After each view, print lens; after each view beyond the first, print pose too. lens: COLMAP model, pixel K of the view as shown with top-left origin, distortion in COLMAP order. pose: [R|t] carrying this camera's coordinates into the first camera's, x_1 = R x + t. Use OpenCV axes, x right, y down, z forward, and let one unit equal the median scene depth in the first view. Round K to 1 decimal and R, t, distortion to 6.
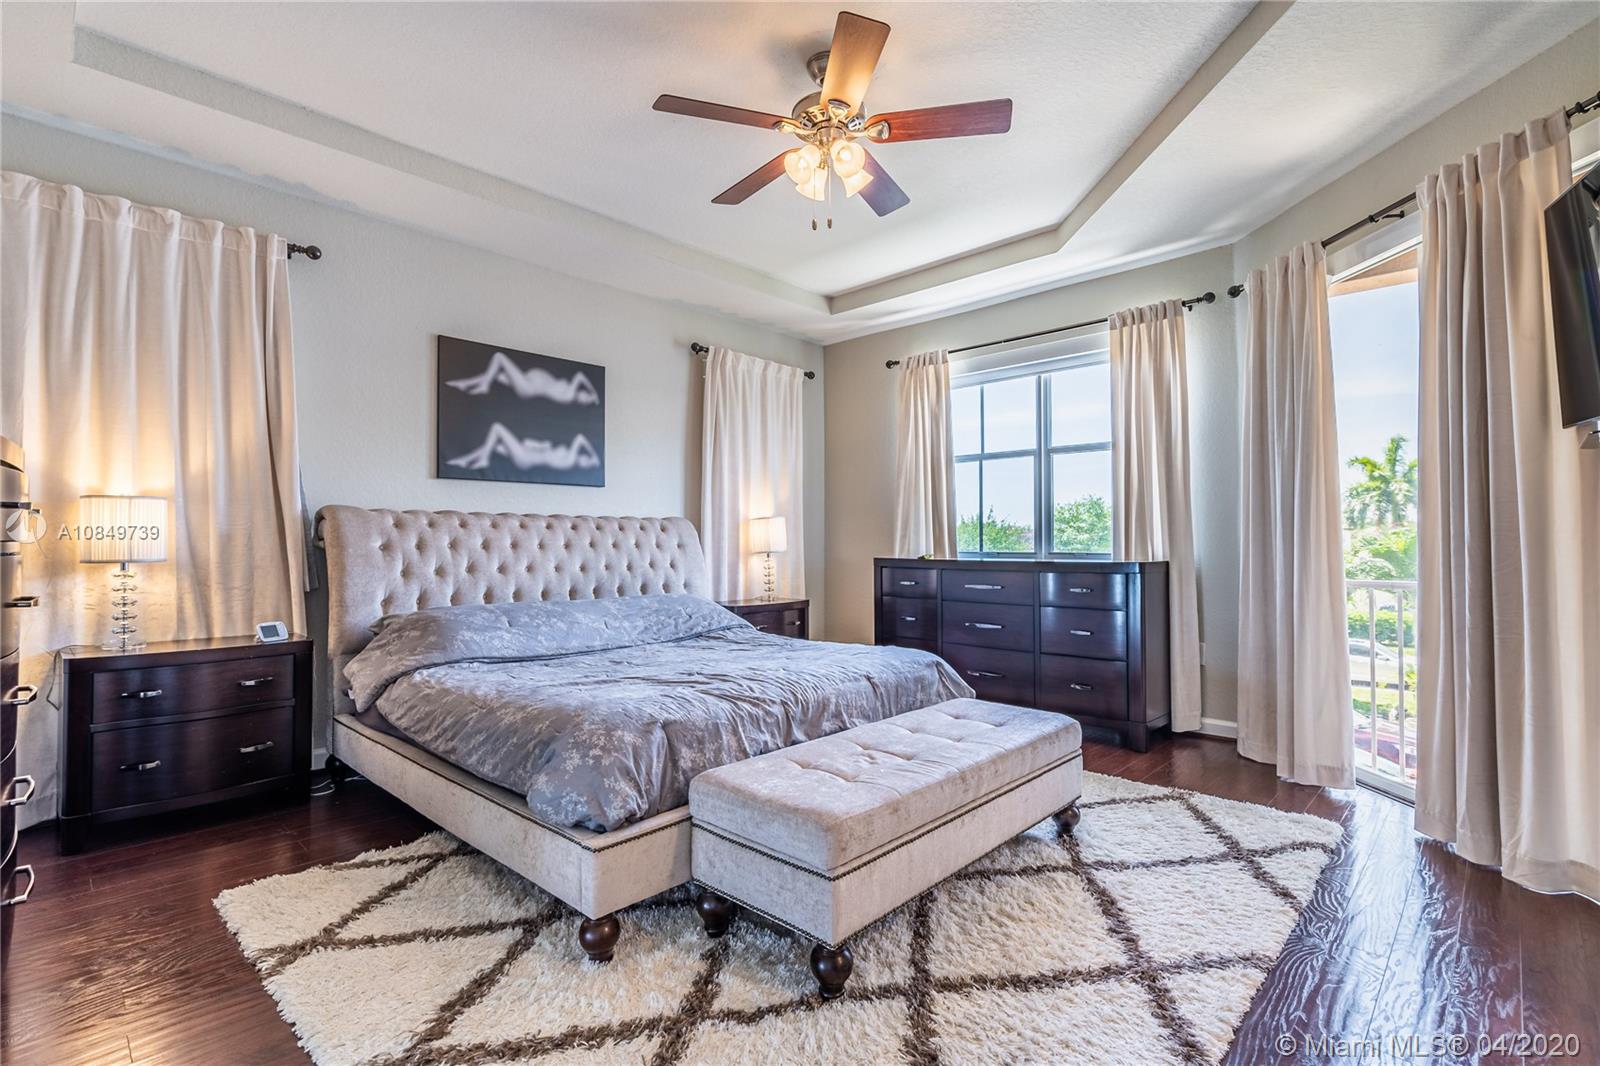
lens RADIAL K [[734.5, 0, 797.8], [0, 734.5, 531.1], [0, 0, 1]] dist [-0.007048, 0.003444]
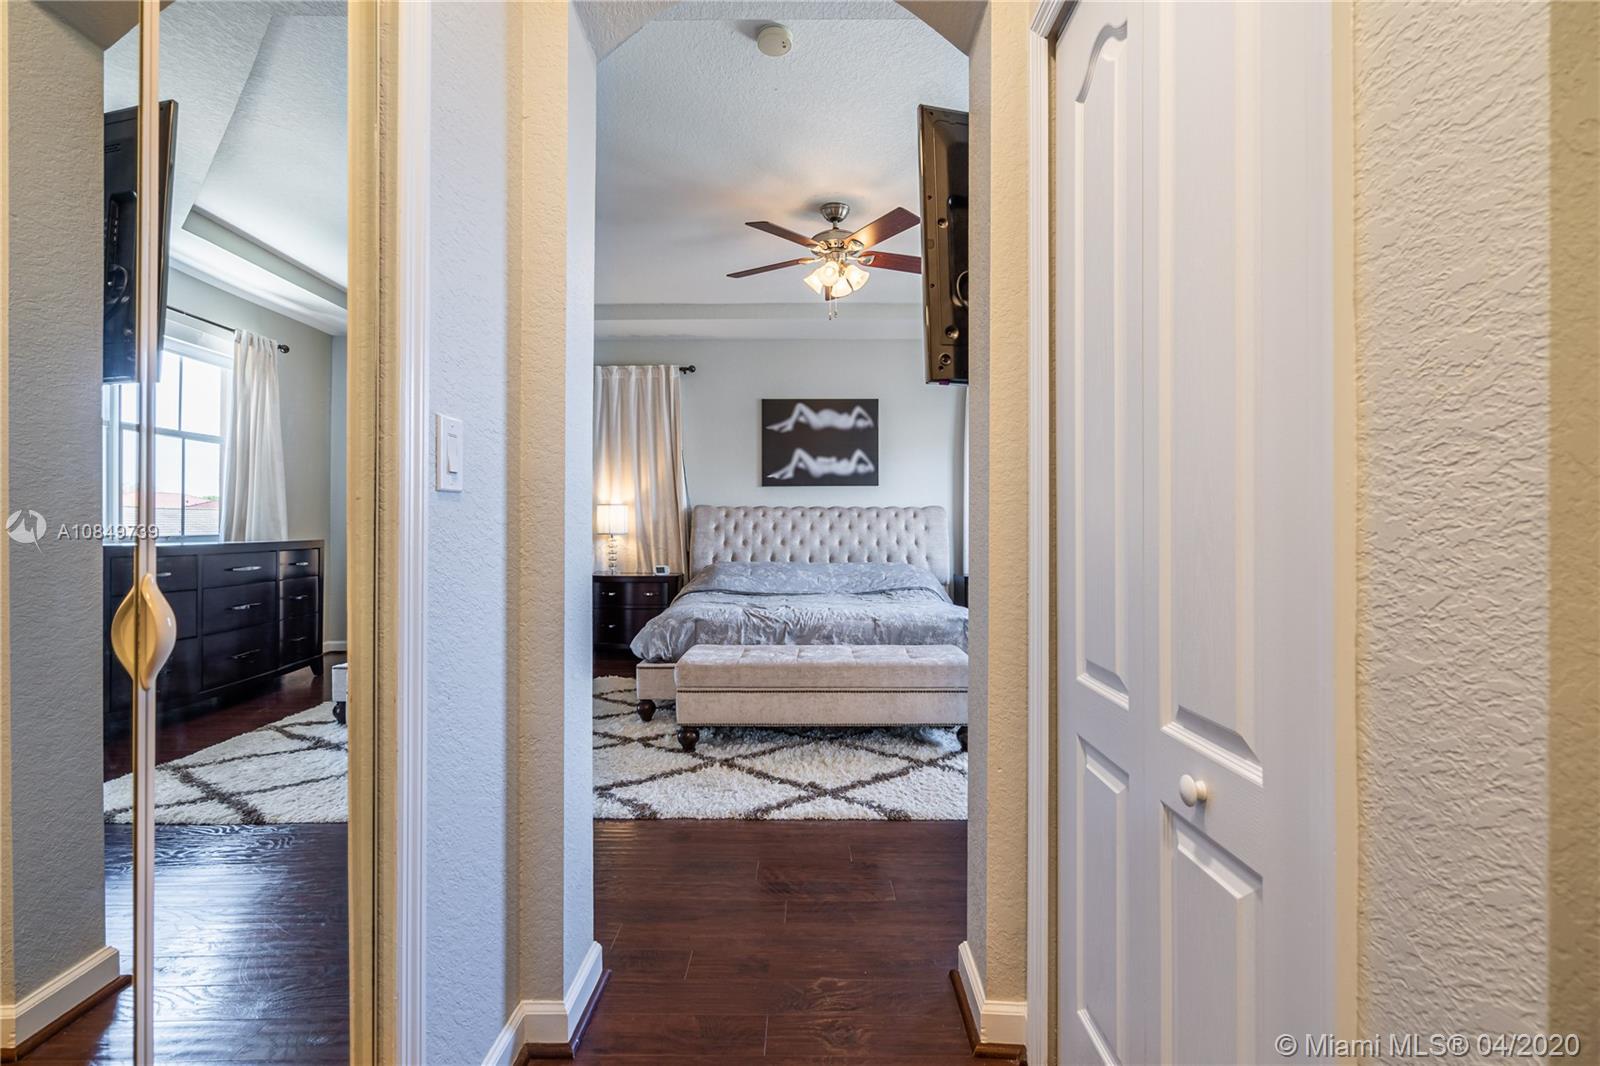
lens RADIAL K [[734.5, 0, 826.3], [0, 734.5, 518.1], [0, 0, 1]] dist [-0.007048, 0.003444]
pose [[0.704625, -0.006265, -0.709552, 0.786720], [0.010120, 0.999948, 0.001221, -0.001494], [0.709508, -0.008041, 0.704652, -0.061095]]
